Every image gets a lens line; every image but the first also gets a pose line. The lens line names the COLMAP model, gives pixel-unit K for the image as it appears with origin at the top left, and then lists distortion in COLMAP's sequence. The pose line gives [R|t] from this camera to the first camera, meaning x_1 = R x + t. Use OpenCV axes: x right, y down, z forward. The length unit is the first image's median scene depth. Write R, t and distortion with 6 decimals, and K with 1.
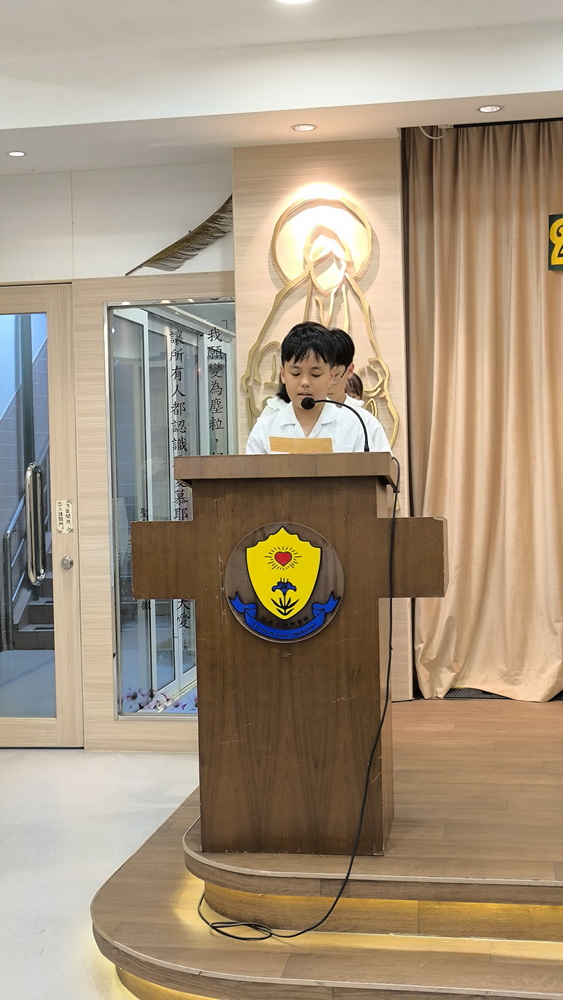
lens RADIAL K [[1329.4, 0, 284.4], [0, 1329.4, 491.5], [0, 0, 1]] dist [0.027249, 0.000000]
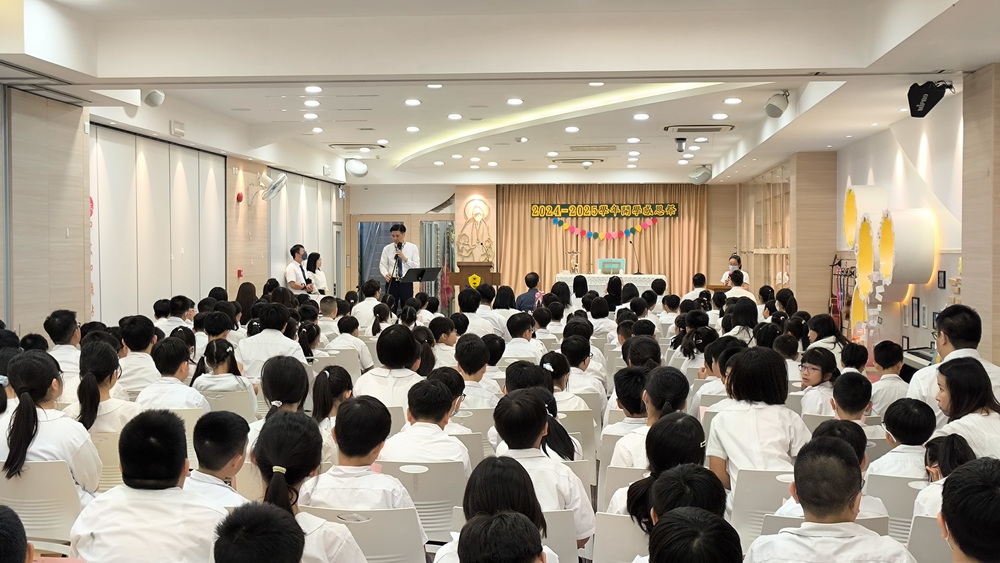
lens RADIAL K [[1329.4, 0, 494.8], [0, 1329.4, 281.7], [0, 0, 1]] dist [0.027249, 0.000000]
pose [[0.996380, 0.020166, 0.082588, -0.402782], [-0.019633, 0.999781, -0.007256, 0.105063], [-0.082717, 0.005608, 0.996557, -4.969940]]
